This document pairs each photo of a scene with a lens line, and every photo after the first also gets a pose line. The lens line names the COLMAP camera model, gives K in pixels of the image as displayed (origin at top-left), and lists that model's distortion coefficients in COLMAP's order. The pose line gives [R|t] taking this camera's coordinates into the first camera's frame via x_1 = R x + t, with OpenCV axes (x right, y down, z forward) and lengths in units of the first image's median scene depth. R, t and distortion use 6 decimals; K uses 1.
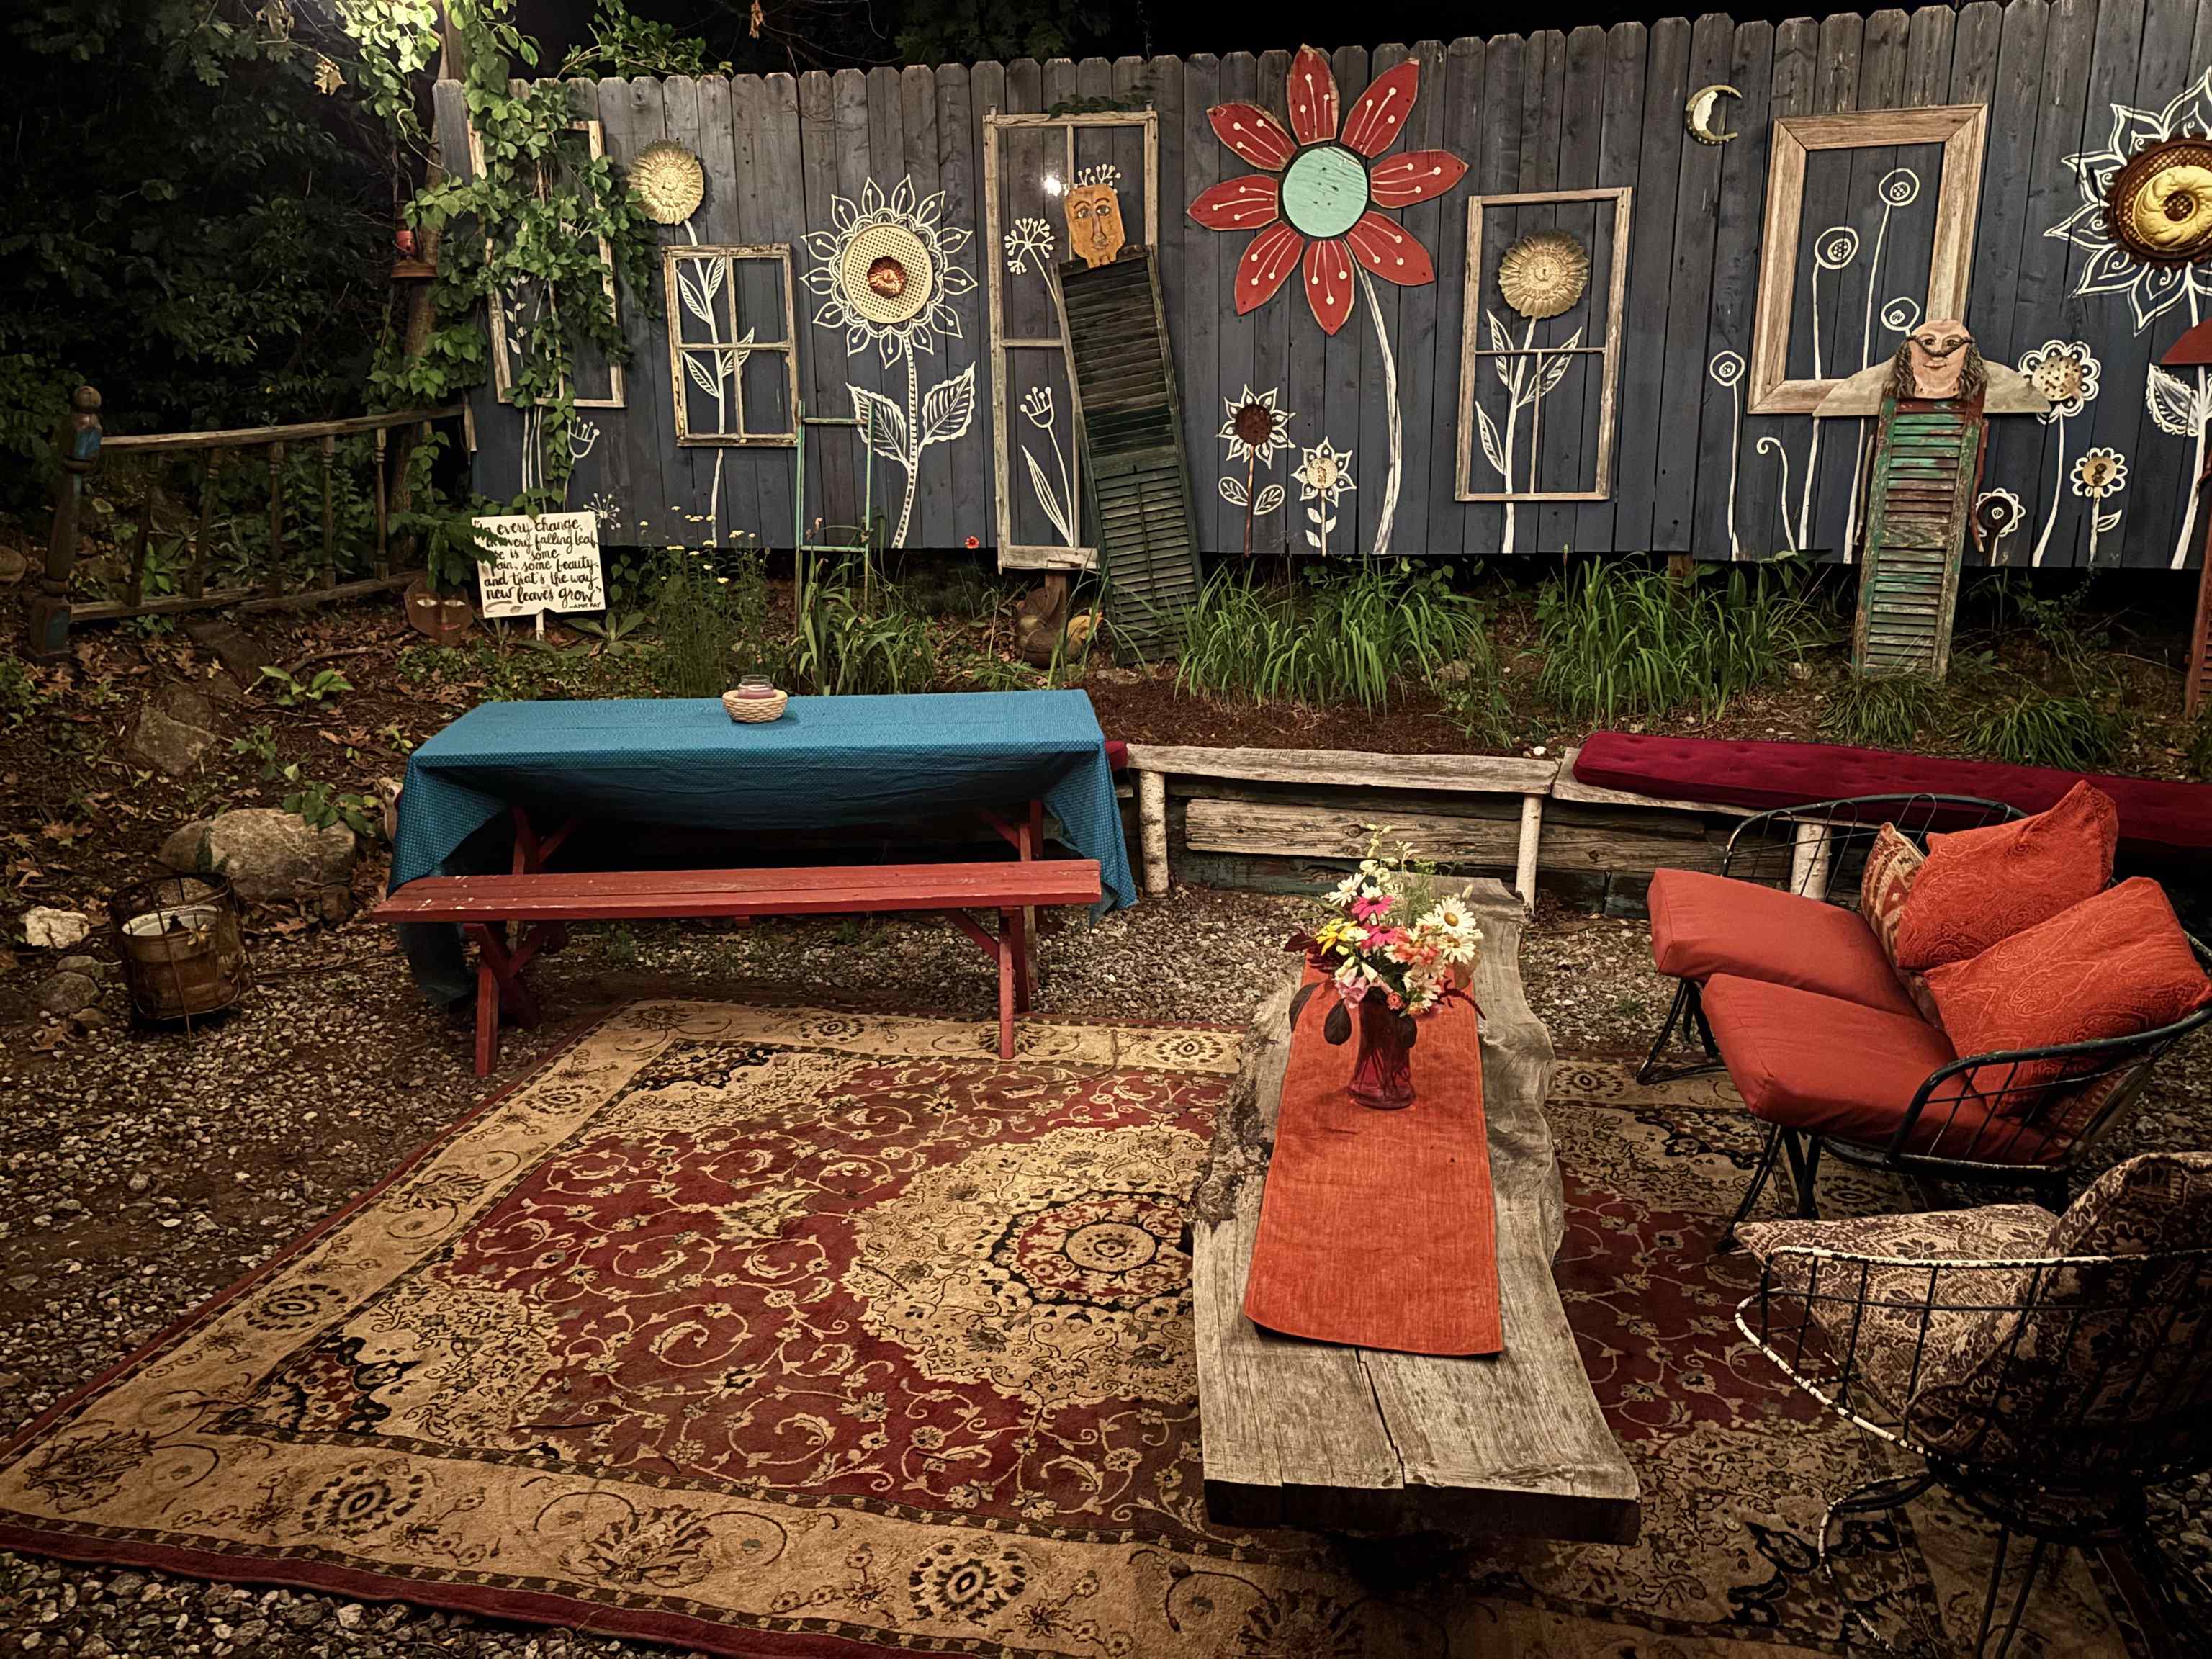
lens RADIAL K [[1677.1, 0, 1107.0], [0, 1677.1, 817.4], [0, 0, 1]] dist [0.020668, -0.010755]
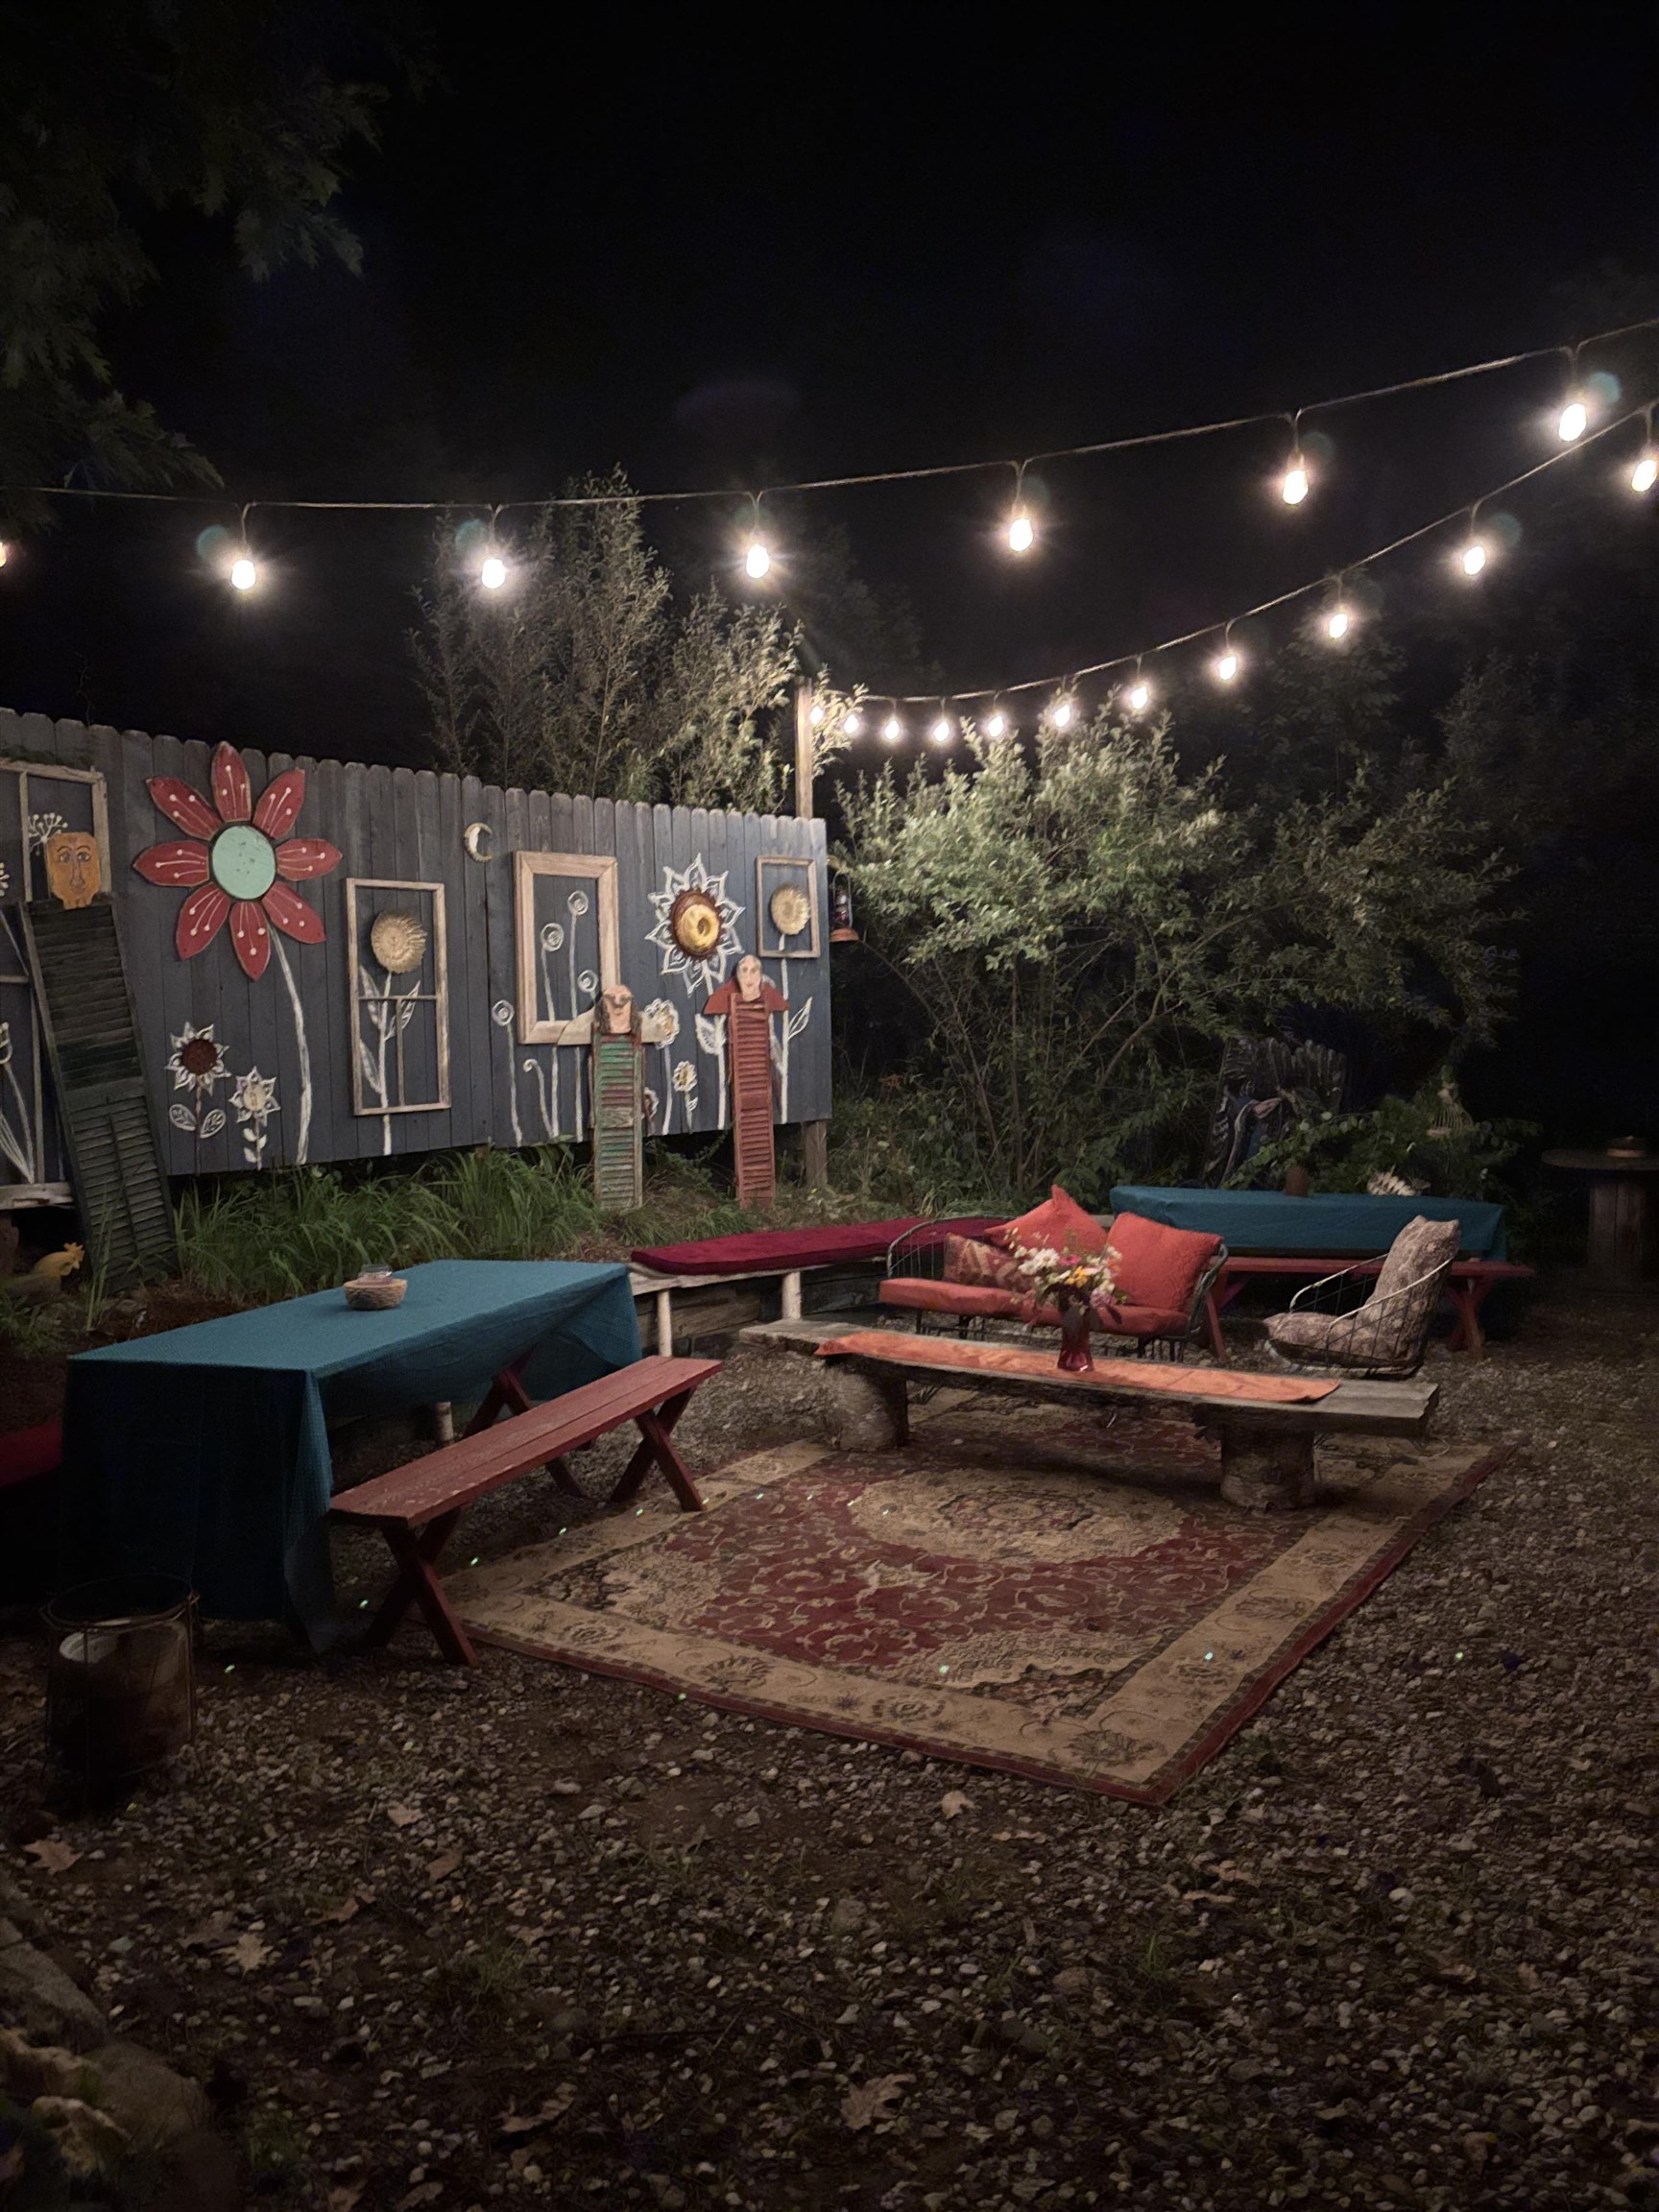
lens RADIAL K [[1677.1, 0, 833.6], [0, 1677.1, 1116.2], [0, 0, 1]] dist [0.020668, -0.010755]
pose [[0.357833, -0.040166, 0.932921, -0.835831], [0.249154, 0.966961, -0.053935, -0.036570], [-0.899932, 0.251741, 0.356018, 0.263495]]
